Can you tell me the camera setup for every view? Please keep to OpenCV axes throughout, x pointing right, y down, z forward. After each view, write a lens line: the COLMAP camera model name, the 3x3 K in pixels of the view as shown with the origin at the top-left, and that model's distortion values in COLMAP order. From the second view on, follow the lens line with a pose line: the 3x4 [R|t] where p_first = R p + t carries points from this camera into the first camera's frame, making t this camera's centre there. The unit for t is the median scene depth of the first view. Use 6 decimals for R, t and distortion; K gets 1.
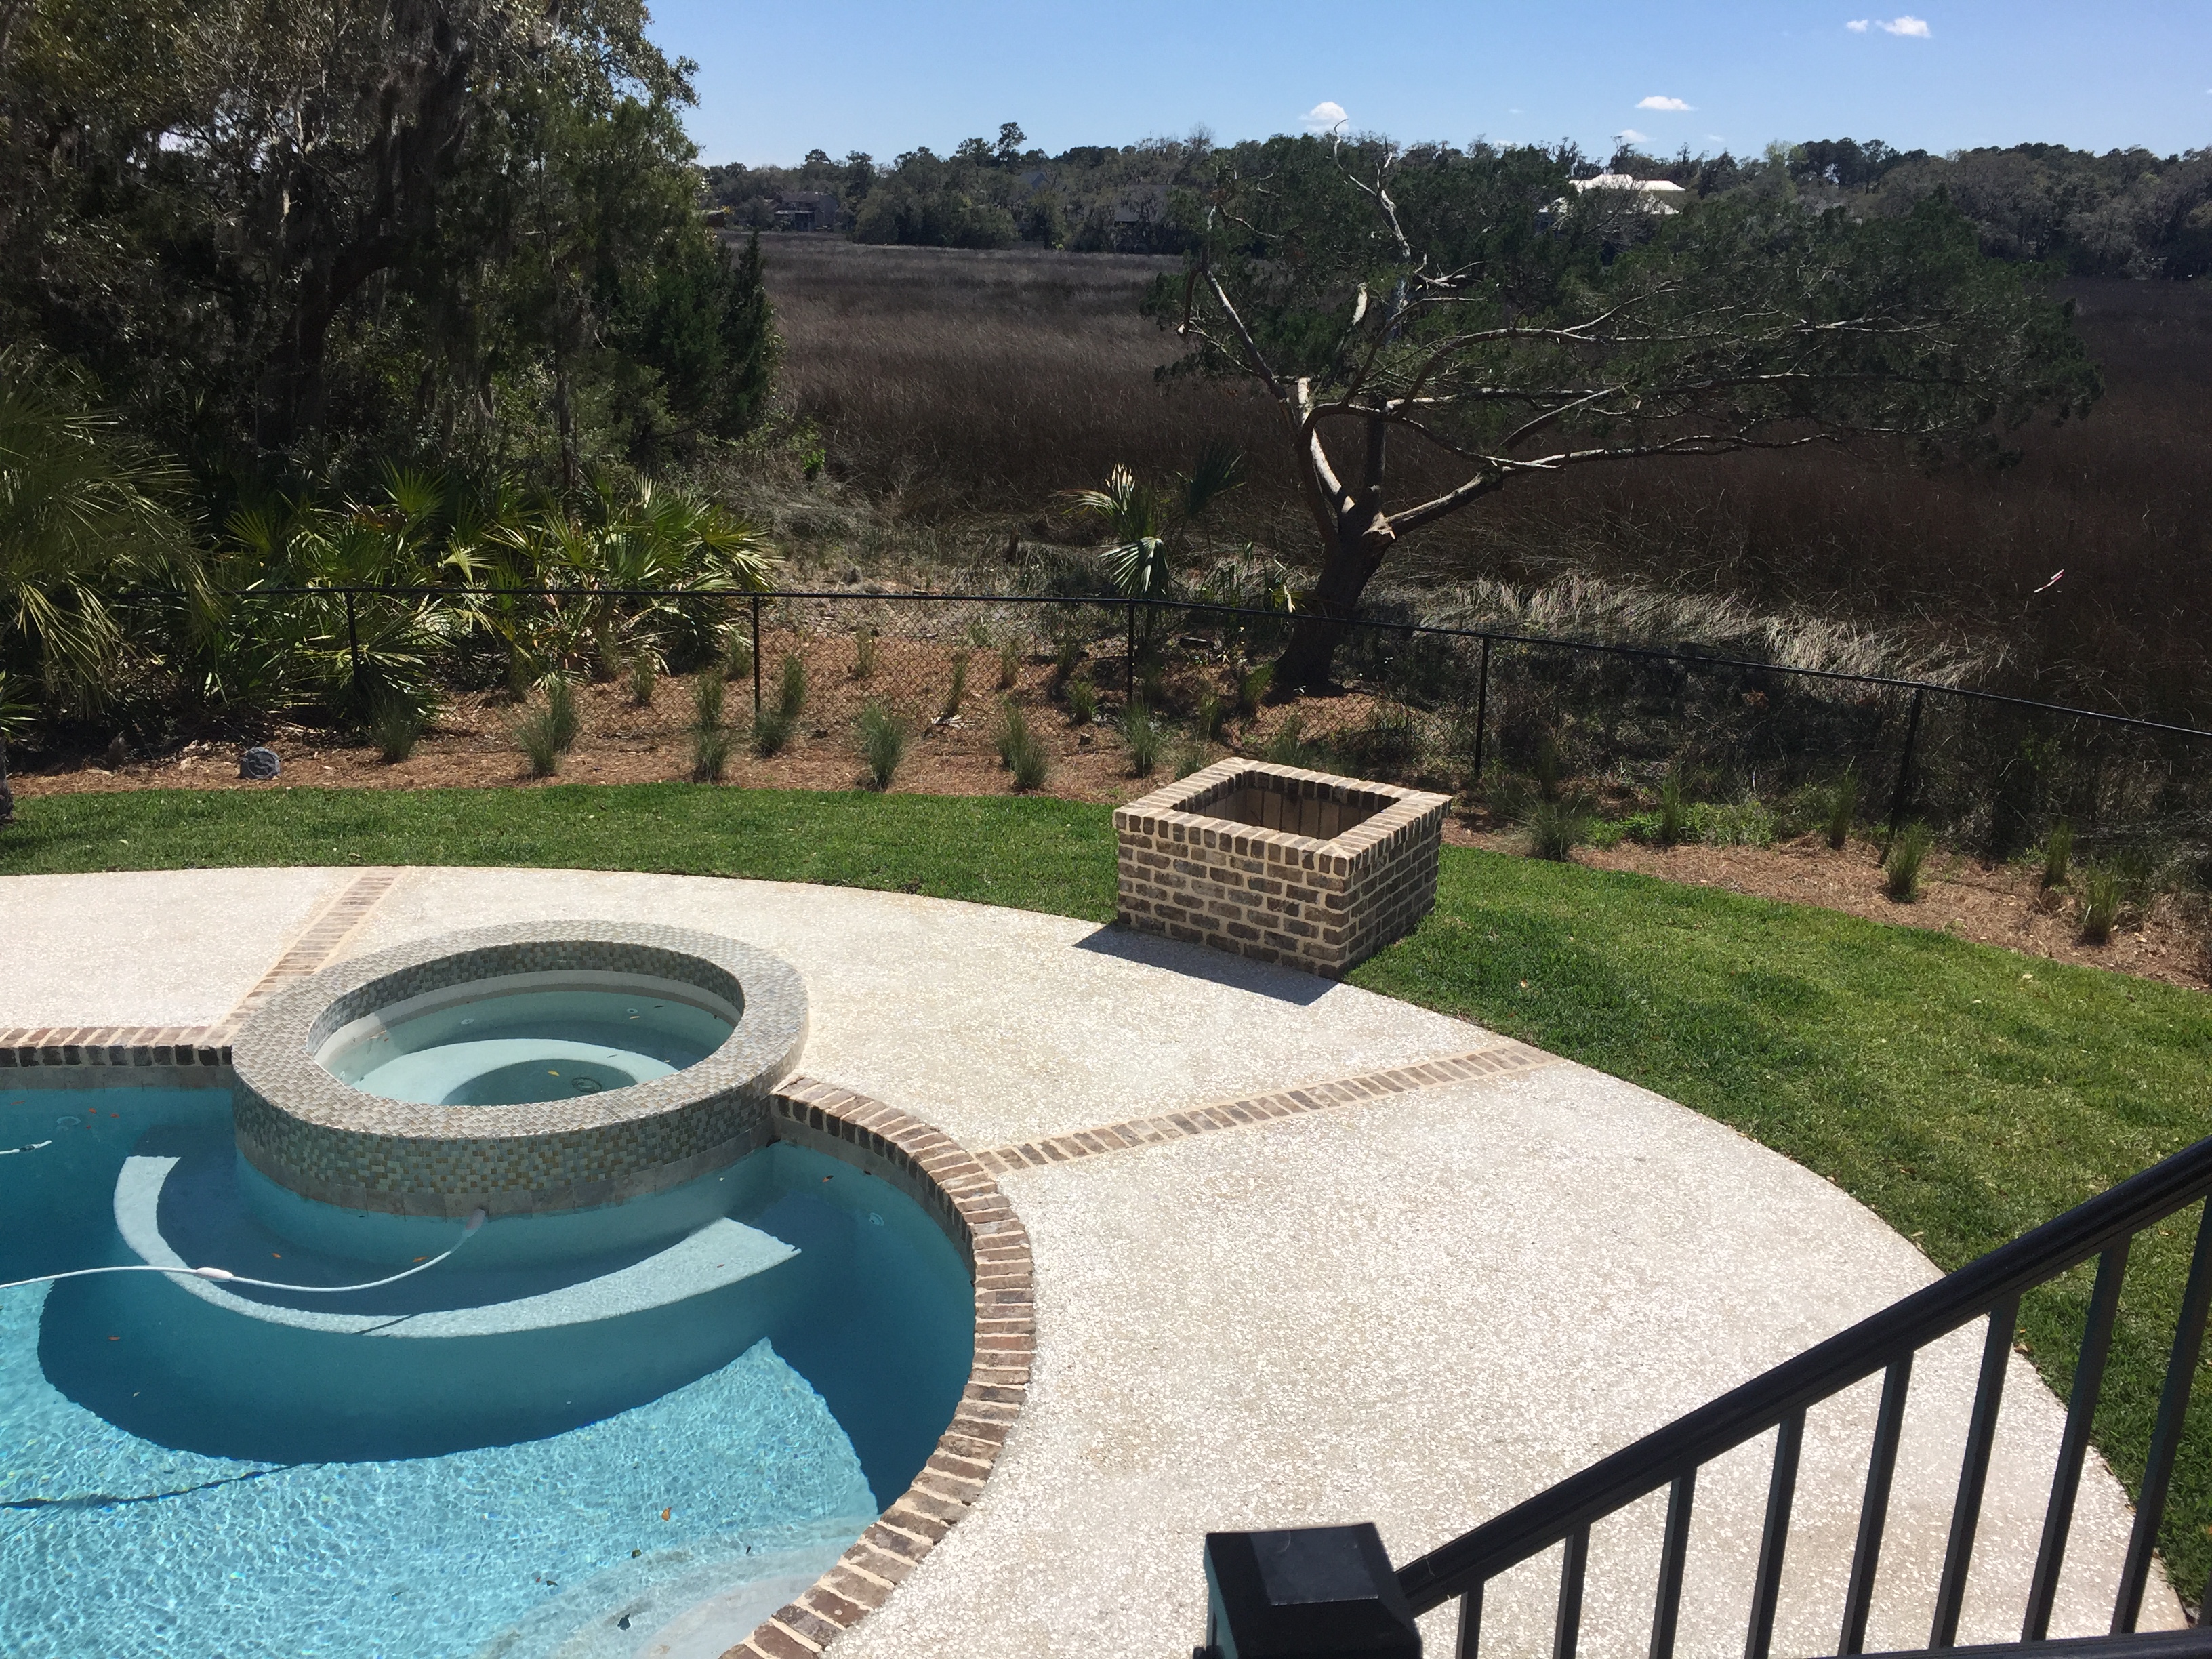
lens RADIAL K [[1876.7, 0, 1103.3], [0, 1876.7, 824.7], [0, 0, 1]] dist [0.018480, -0.008413]
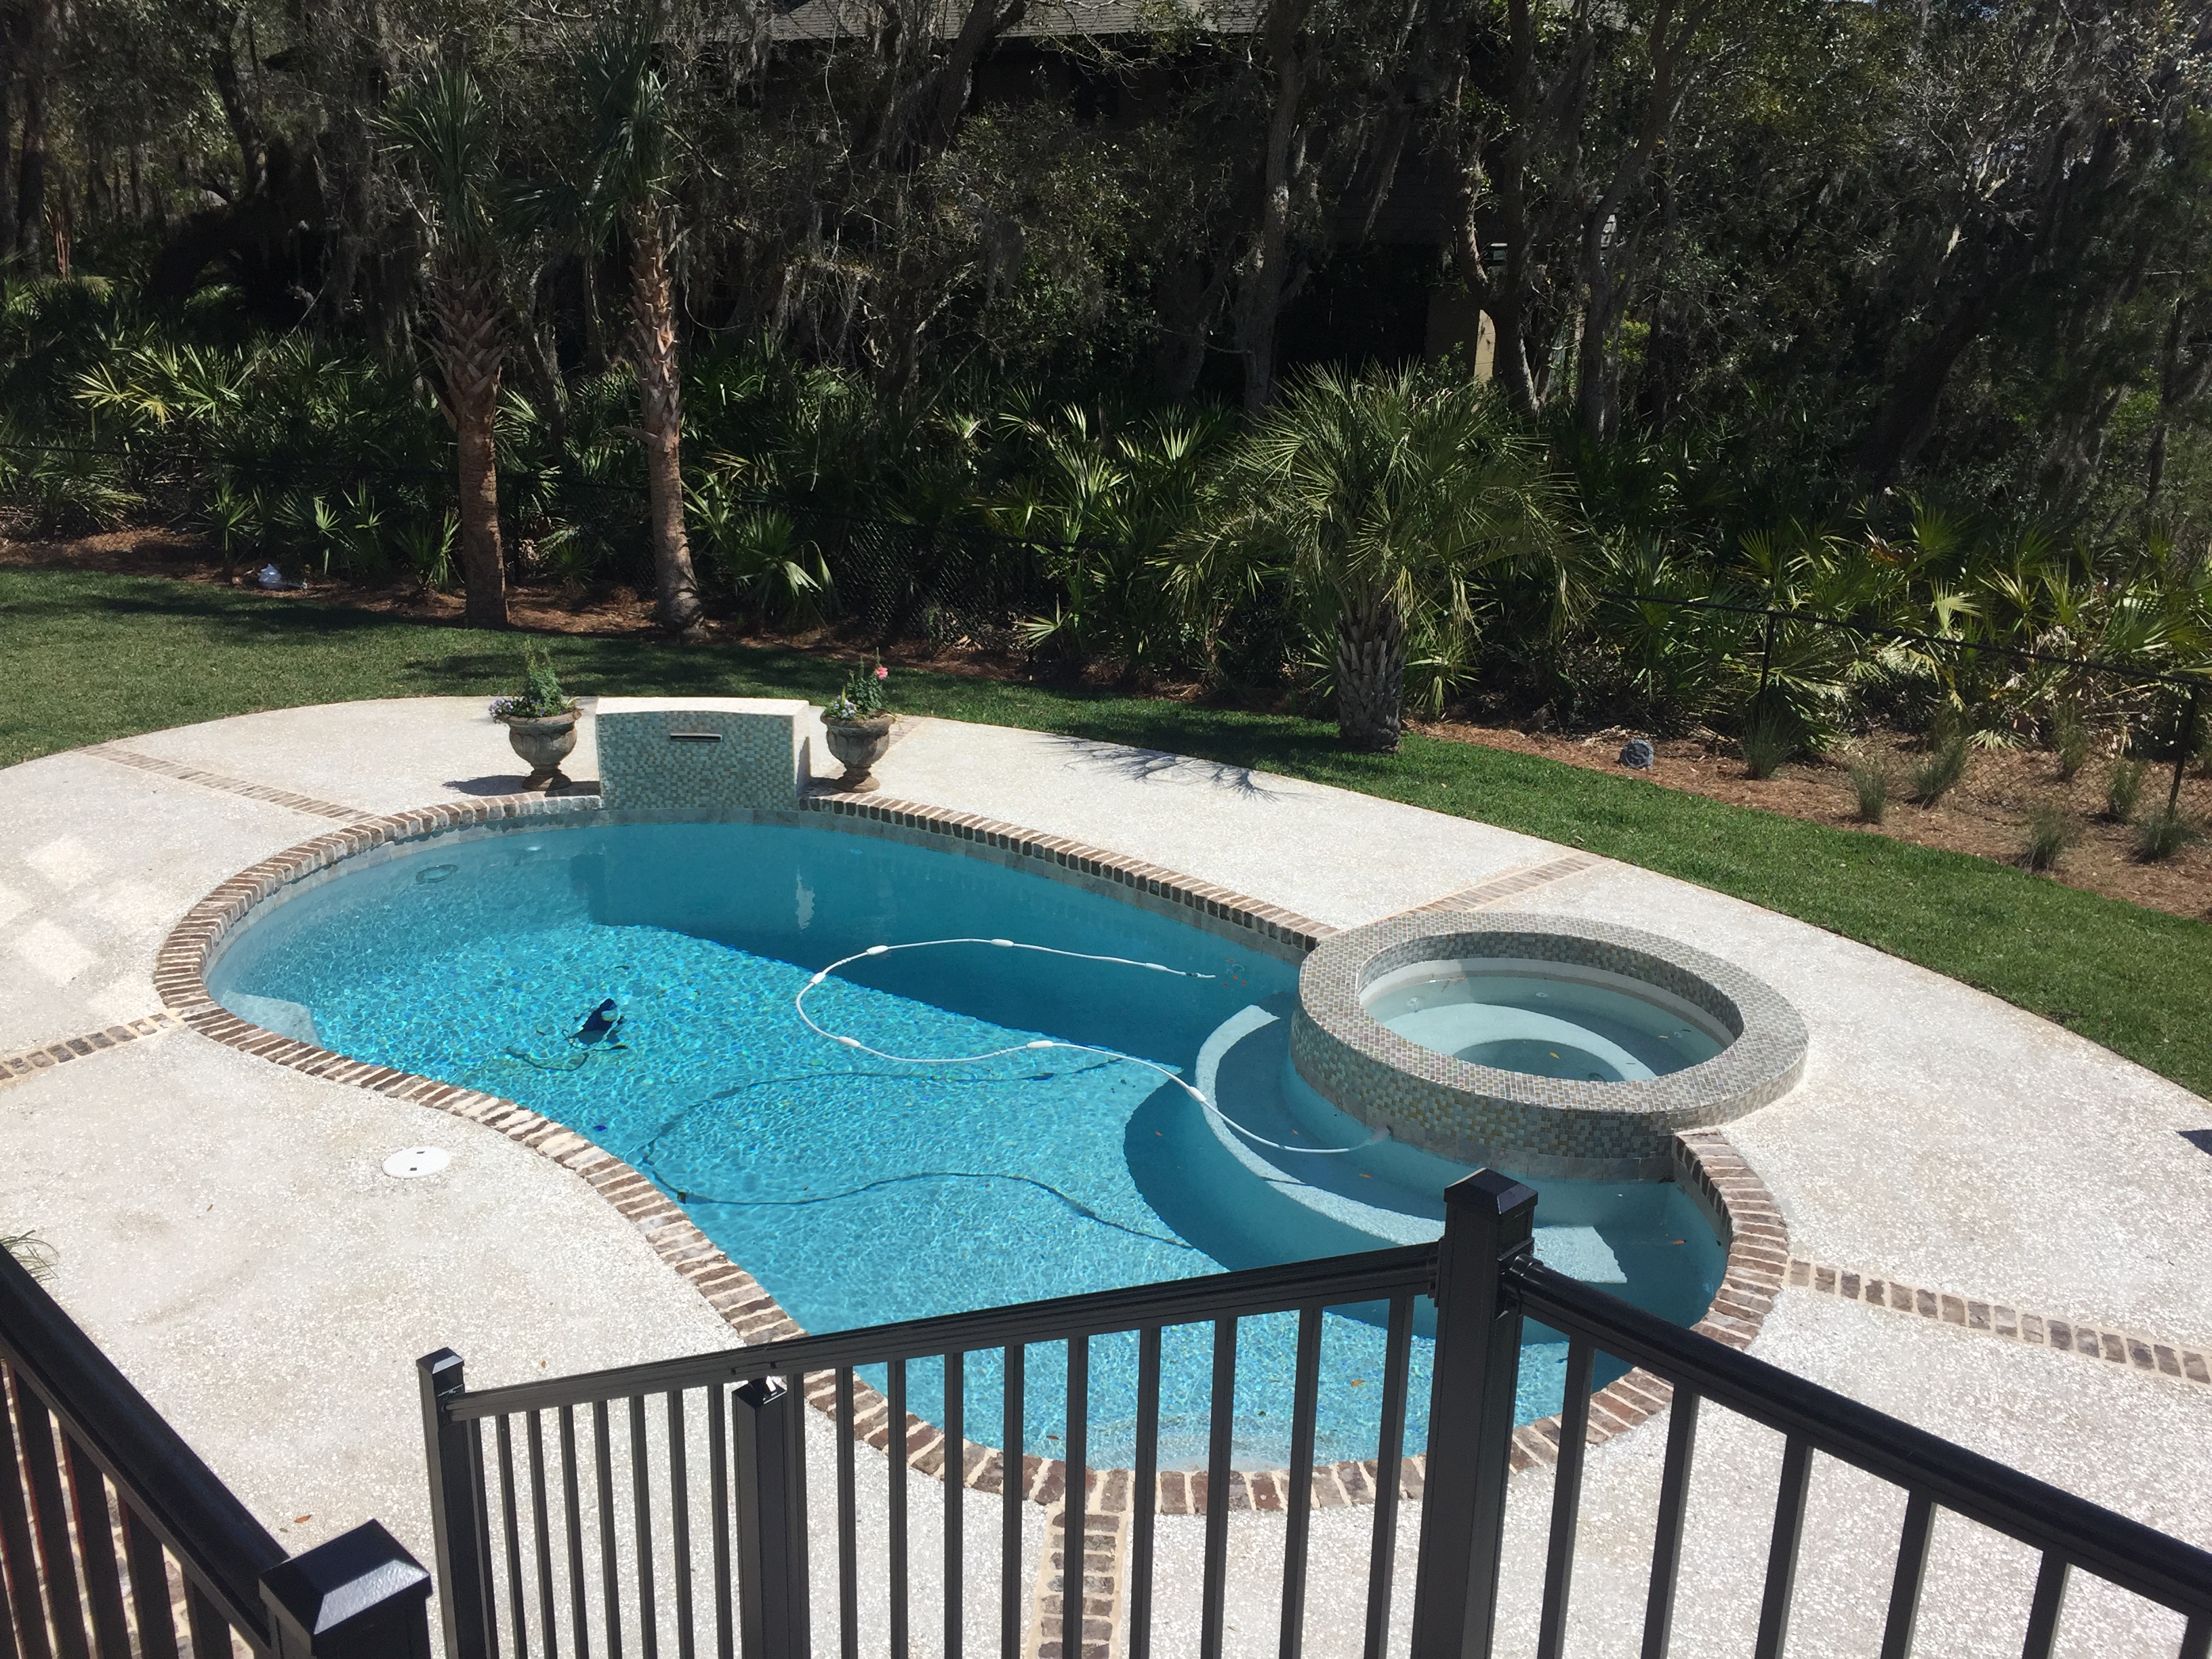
lens RADIAL K [[1876.7, 0, 1103.0], [0, 1876.7, 832.7], [0, 0, 1]] dist [0.018480, -0.008413]
pose [[0.609570, 0.231323, -0.758231, 0.286924], [-0.236273, 0.966022, 0.104768, -0.038670], [0.756703, 0.115286, 0.643513, 0.061023]]
